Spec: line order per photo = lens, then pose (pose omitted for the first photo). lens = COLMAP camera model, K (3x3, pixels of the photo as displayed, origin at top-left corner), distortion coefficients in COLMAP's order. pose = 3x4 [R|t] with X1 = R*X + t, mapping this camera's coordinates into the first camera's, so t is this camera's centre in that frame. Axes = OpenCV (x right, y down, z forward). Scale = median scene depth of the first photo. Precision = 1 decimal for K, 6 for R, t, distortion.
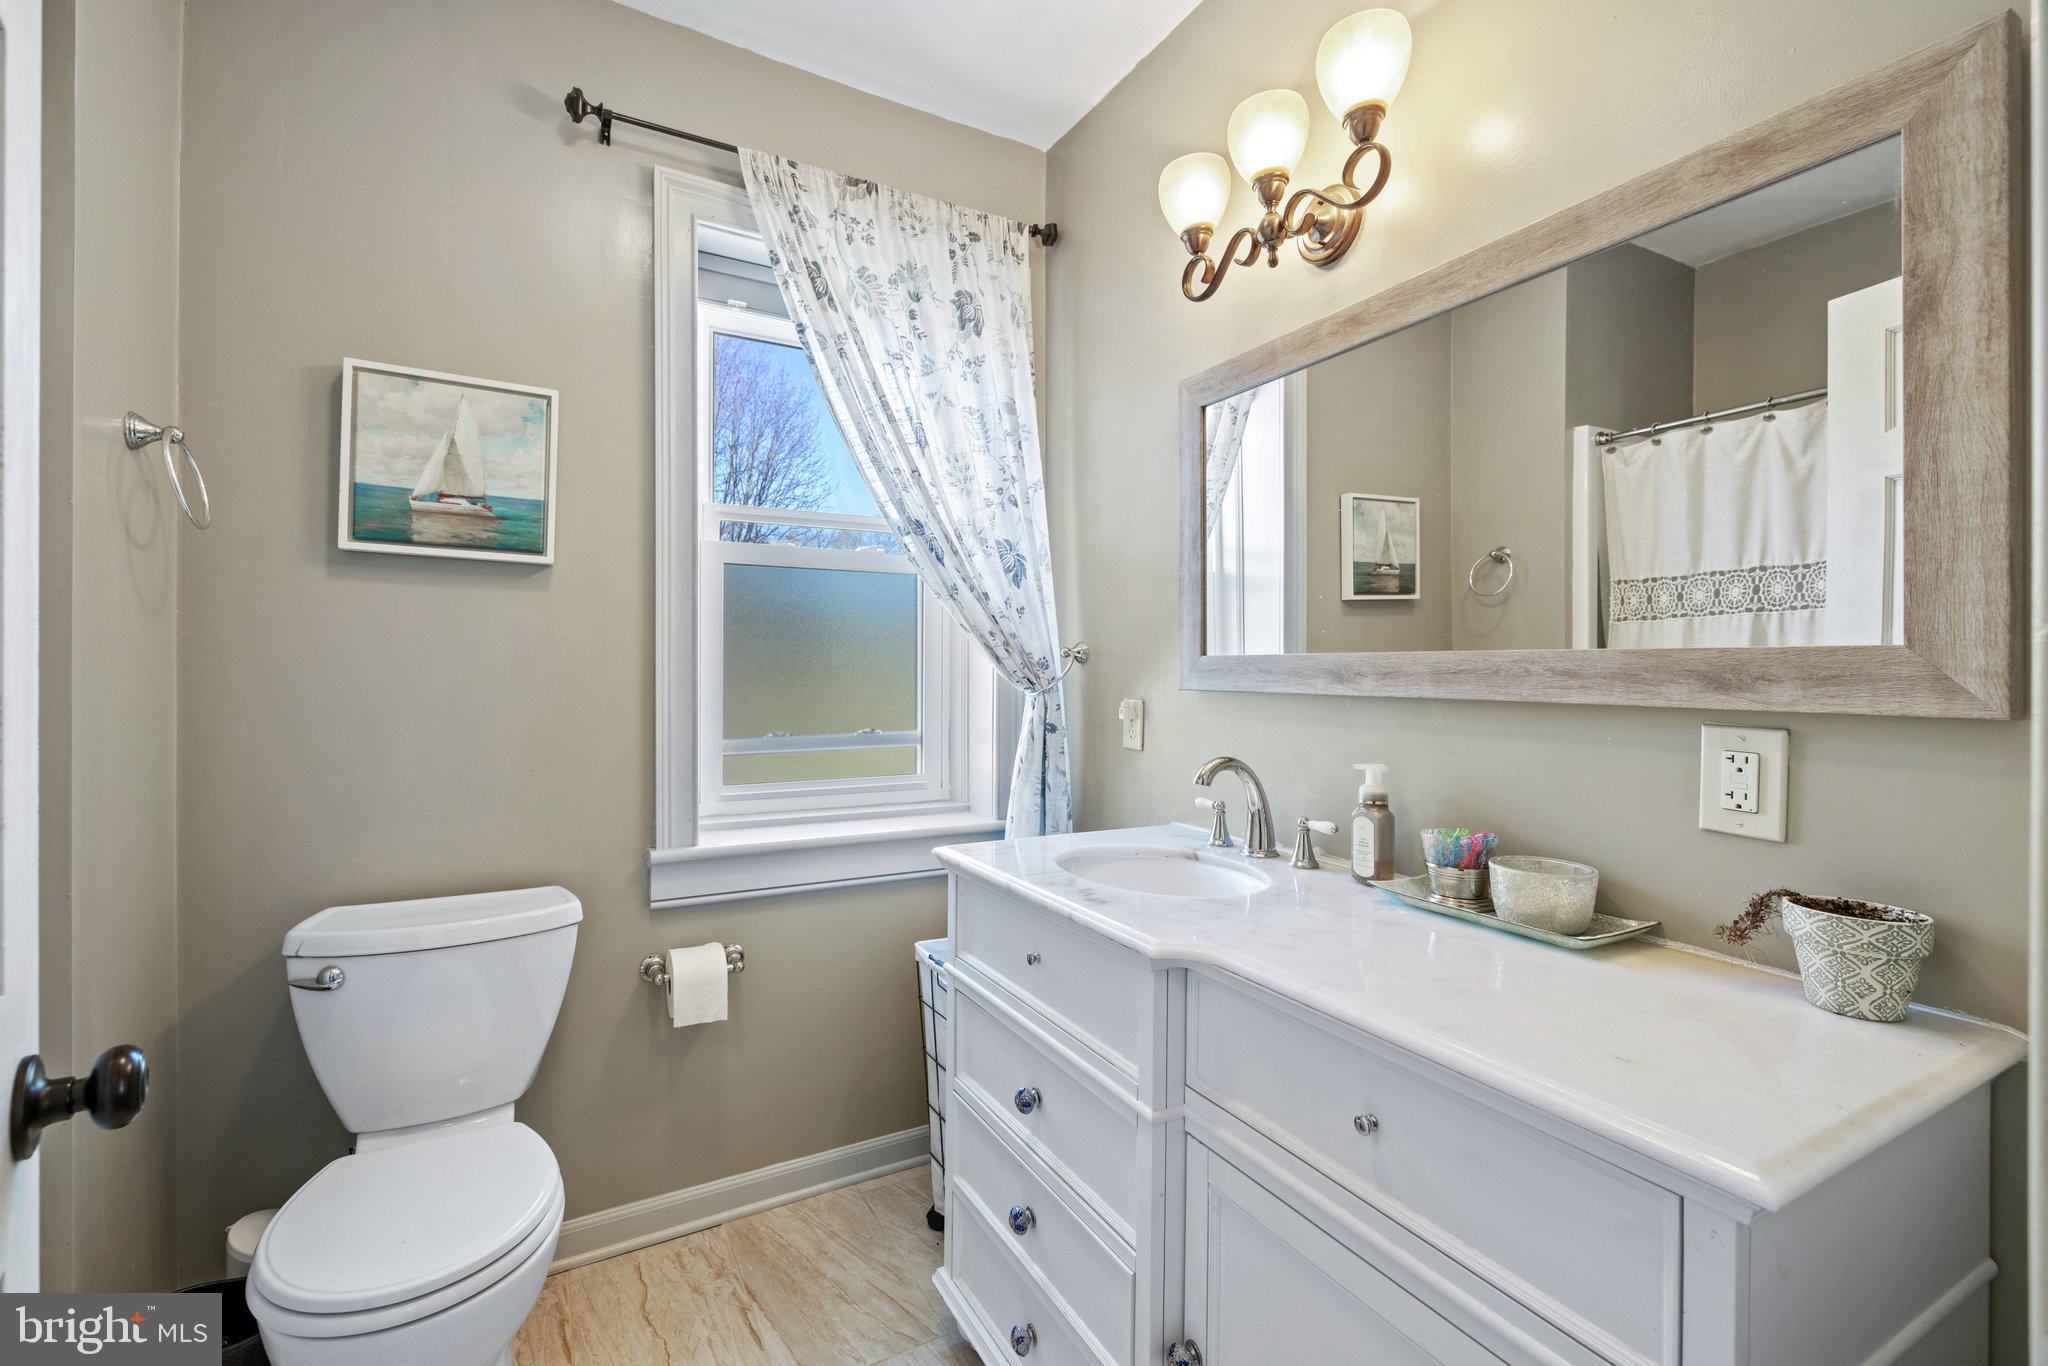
lens RADIAL K [[874.0, 0, 1030.0], [0, 874.0, 659.7], [0, 0, 1]] dist [0.000987, 0.000211]
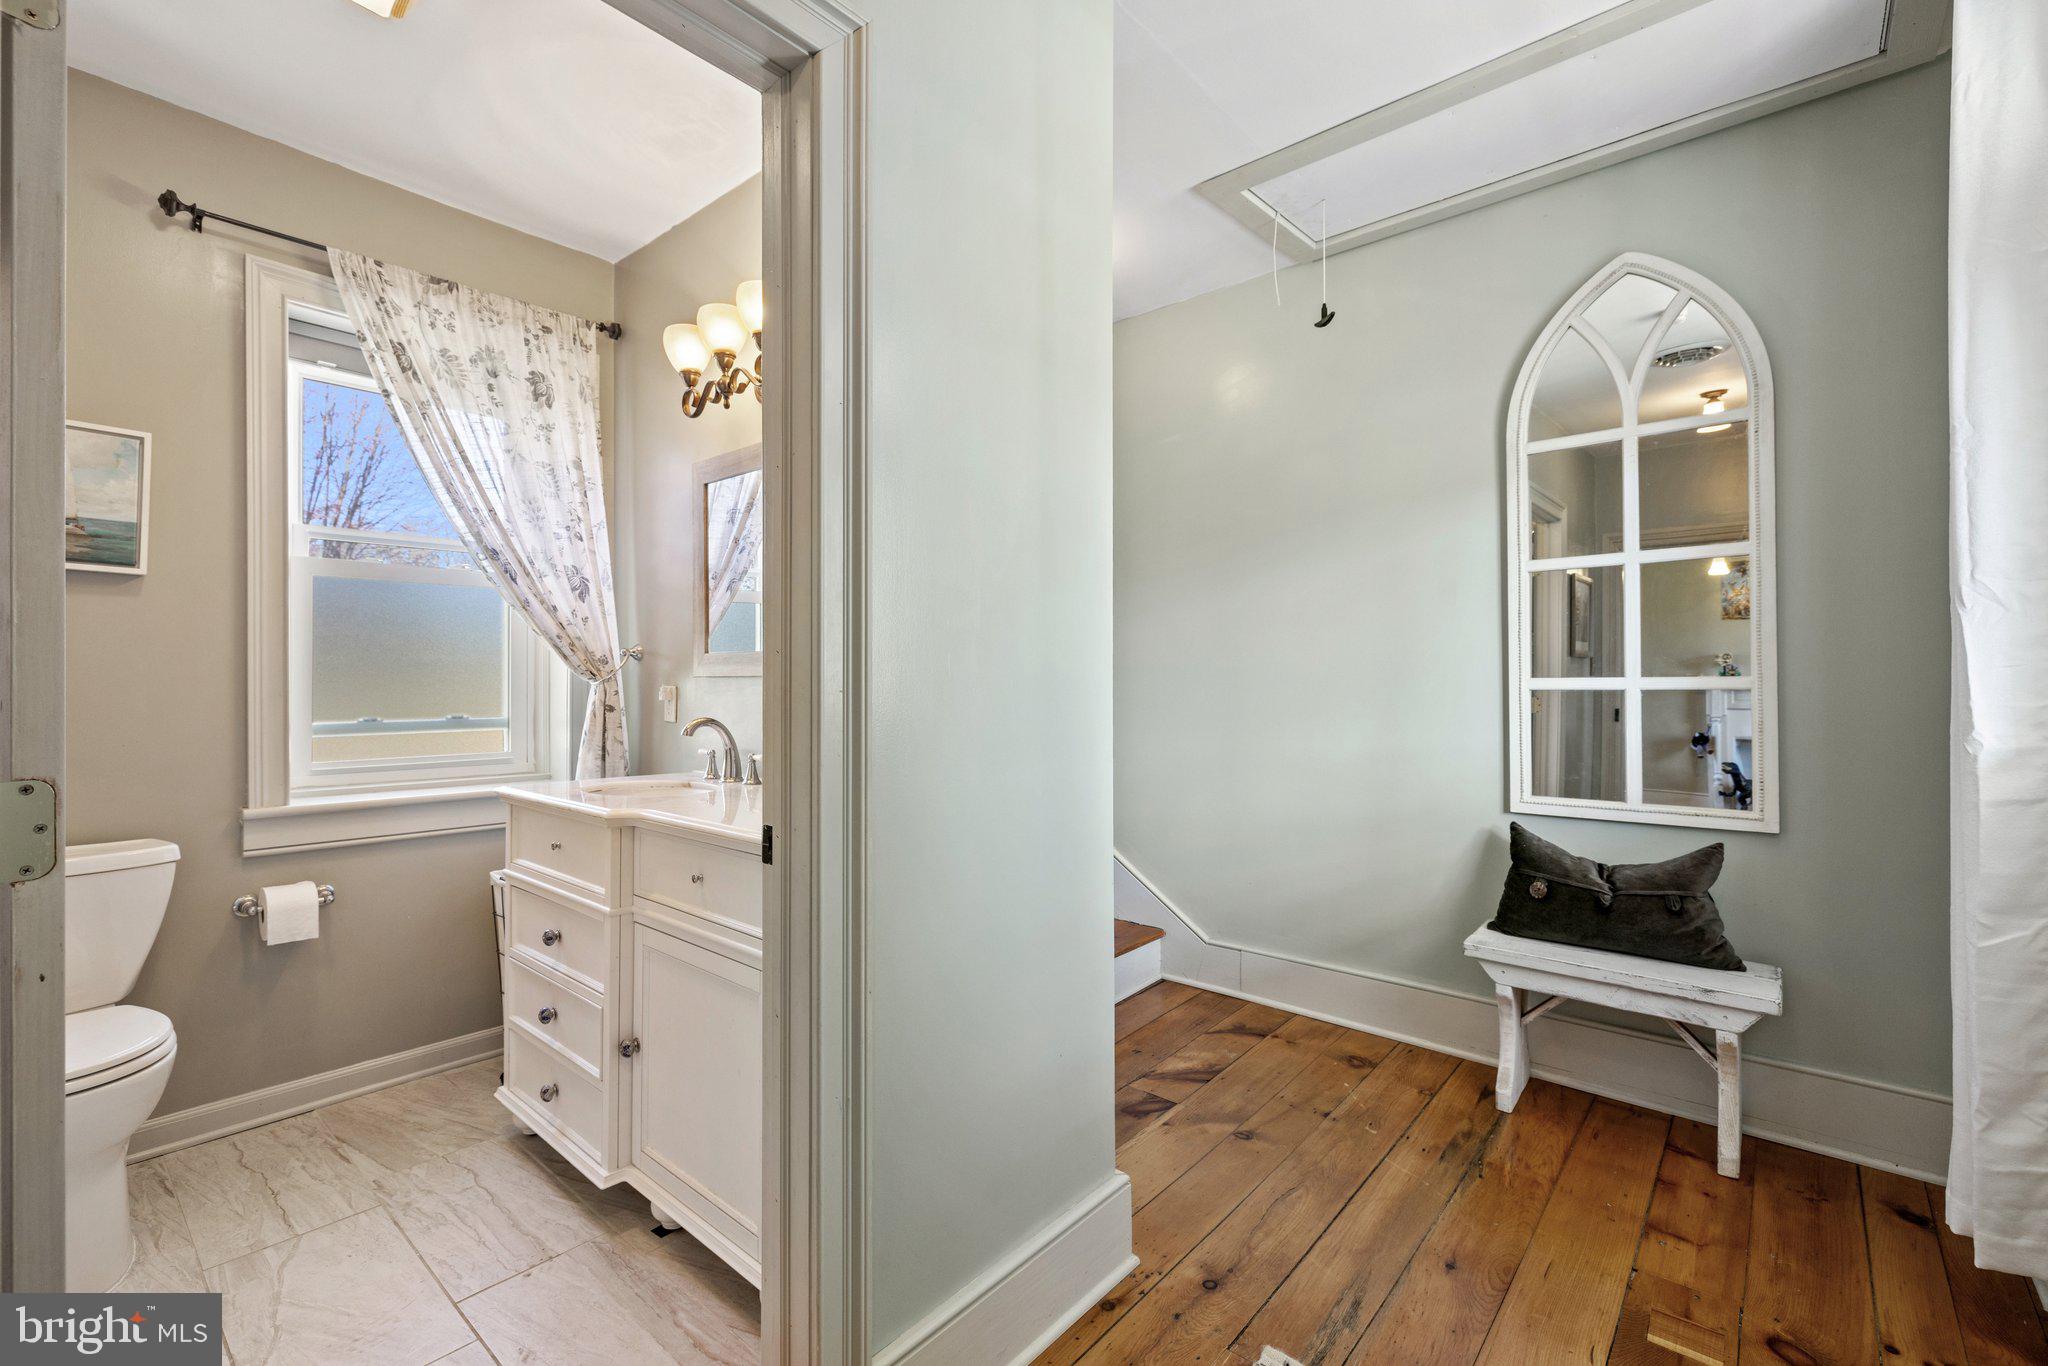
lens RADIAL K [[885.5, 0, 1016.6], [0, 885.5, 673.8], [0, 0, 1]] dist [-0.000177, -0.000683]
pose [[0.944641, -0.000903, 0.328105, 0.173880], [-0.000468, 0.999991, 0.004097, 0.020300], [-0.328106, -0.004024, 0.944632, -0.498828]]
